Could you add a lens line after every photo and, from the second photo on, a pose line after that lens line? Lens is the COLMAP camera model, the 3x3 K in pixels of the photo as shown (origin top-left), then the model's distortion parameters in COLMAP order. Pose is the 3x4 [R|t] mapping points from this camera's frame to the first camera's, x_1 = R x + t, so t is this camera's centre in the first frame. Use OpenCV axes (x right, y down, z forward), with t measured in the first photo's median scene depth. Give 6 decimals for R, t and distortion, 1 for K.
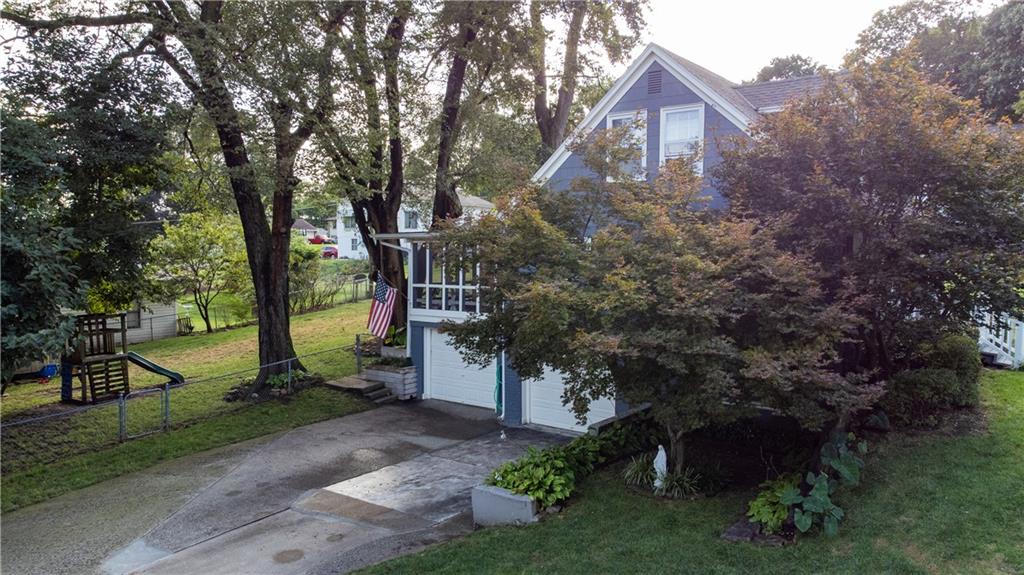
lens RADIAL K [[763.0, 0, 508.8], [0, 763.0, 284.8], [0, 0, 1]] dist [0.031829, 0.006315]
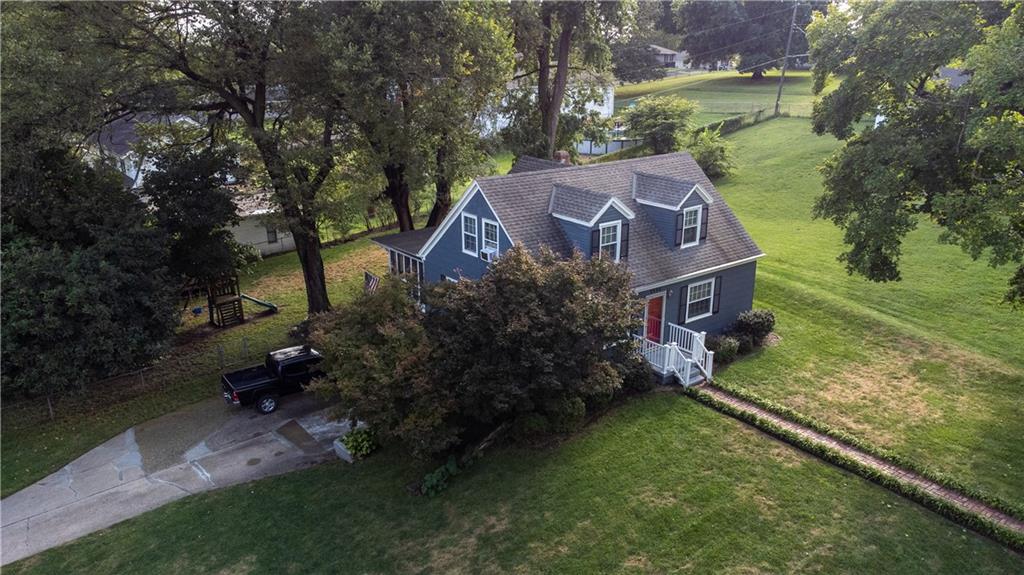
lens RADIAL K [[763.0, 0, 509.7], [0, 763.0, 277.8], [0, 0, 1]] dist [0.031829, 0.006315]
pose [[0.964639, 0.071776, -0.253612, 0.530872], [-0.006149, 0.968074, 0.250590, -0.404708], [0.263501, -0.240169, 0.934284, -0.426984]]
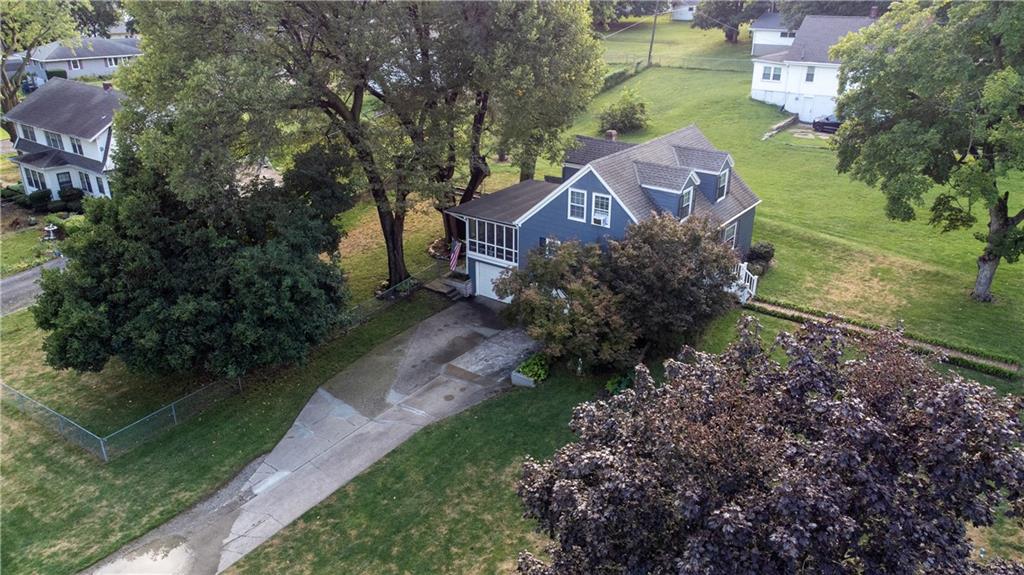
lens RADIAL K [[763.0, 0, 513.0], [0, 763.0, 288.1], [0, 0, 1]] dist [0.031829, 0.006315]
pose [[0.999897, -0.009200, 0.011048, -0.039810], [0.004797, 0.937901, 0.346869, -0.563492], [-0.013553, -0.346780, 0.937849, -0.853091]]
